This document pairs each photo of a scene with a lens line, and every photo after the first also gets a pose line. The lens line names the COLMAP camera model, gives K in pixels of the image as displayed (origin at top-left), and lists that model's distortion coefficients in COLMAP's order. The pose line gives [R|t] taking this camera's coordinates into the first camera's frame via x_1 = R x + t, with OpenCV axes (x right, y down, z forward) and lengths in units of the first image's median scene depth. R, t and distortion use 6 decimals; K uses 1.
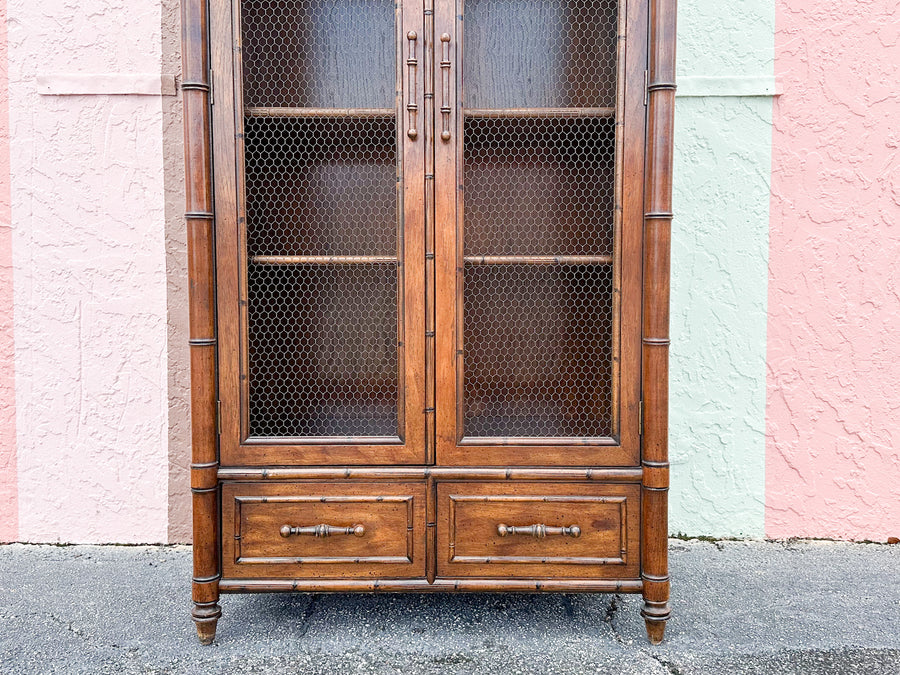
lens RADIAL K [[893.1, 0, 450.4], [0, 893.1, 332.7], [0, 0, 1]] dist [0.194475, -0.430030]
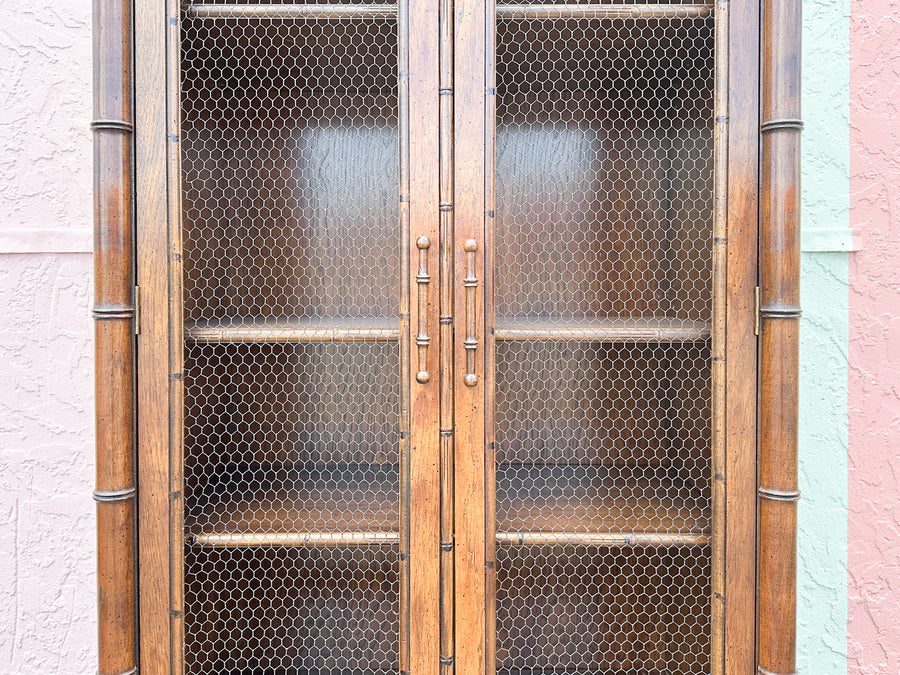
lens RADIAL K [[766.1, 0, 444.5], [0, 766.1, 300.9], [0, 0, 1]] dist [0.044479, -0.069399]
pose [[0.999998, 0.000077, -0.001976, -0.023249], [-0.000177, 0.998698, -0.051005, -0.238301], [0.001970, 0.051005, 0.998696, 0.391845]]
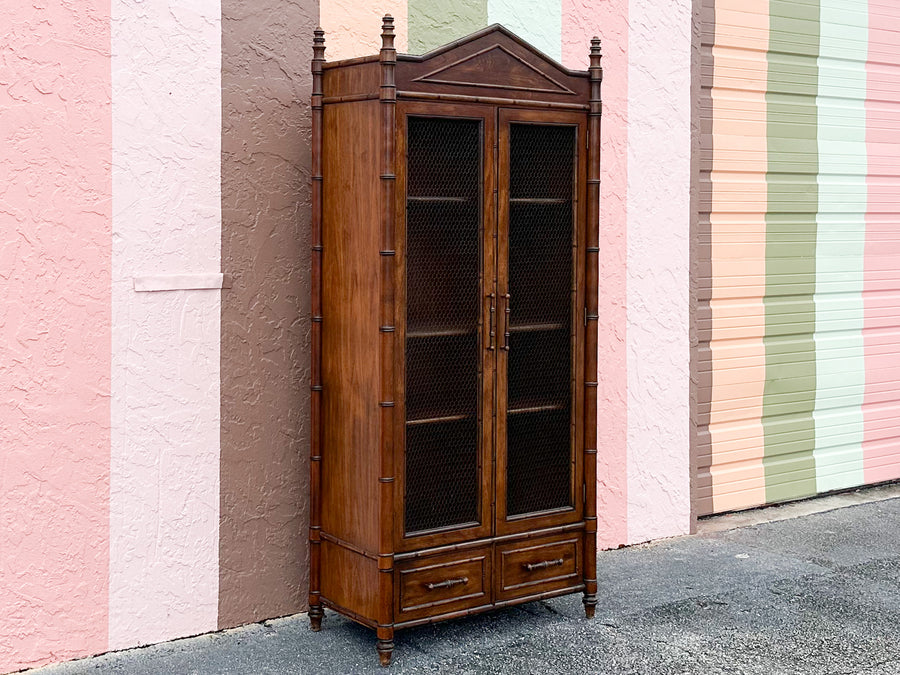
lens RADIAL K [[1342.0, 0, 450.9], [0, 1342.0, 260.2], [0, 0, 1]] dist [0.199601, -0.384879]
pose [[0.802806, -0.016682, 0.596006, -1.614732], [0.035353, 0.999182, -0.019653, -0.330445], [-0.595191, 0.036848, 0.802739, -1.045500]]
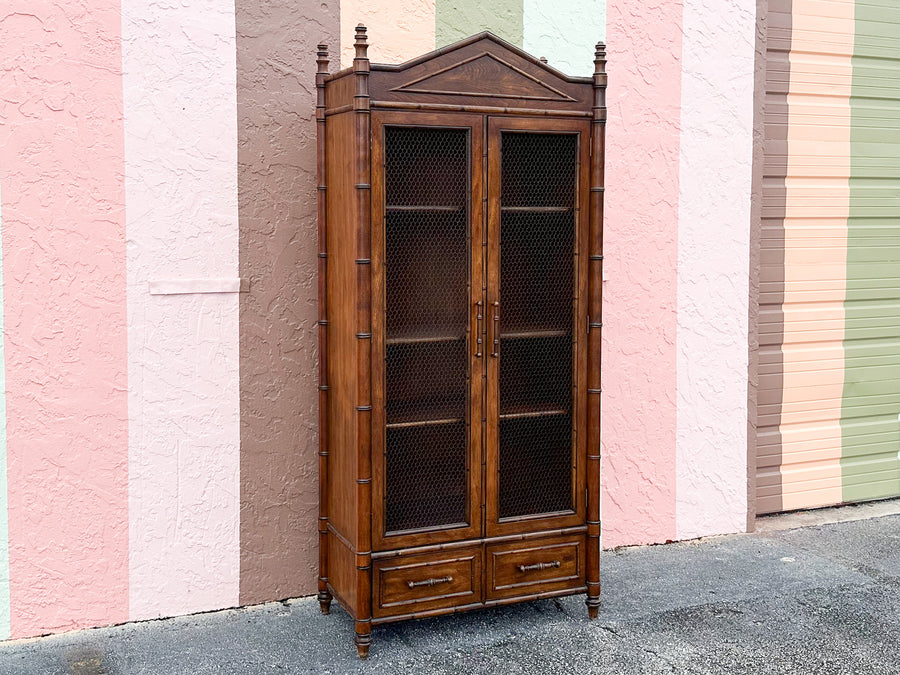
lens RADIAL K [[1088.1, 0, 461.0], [0, 1088.1, 300.6], [0, 0, 1]] dist [0.218465, -0.501701]
pose [[0.912968, -0.029466, 0.406967, -0.921795], [0.024854, 0.999553, 0.016615, -0.351524], [-0.407274, -0.005054, 0.913292, -0.944056]]
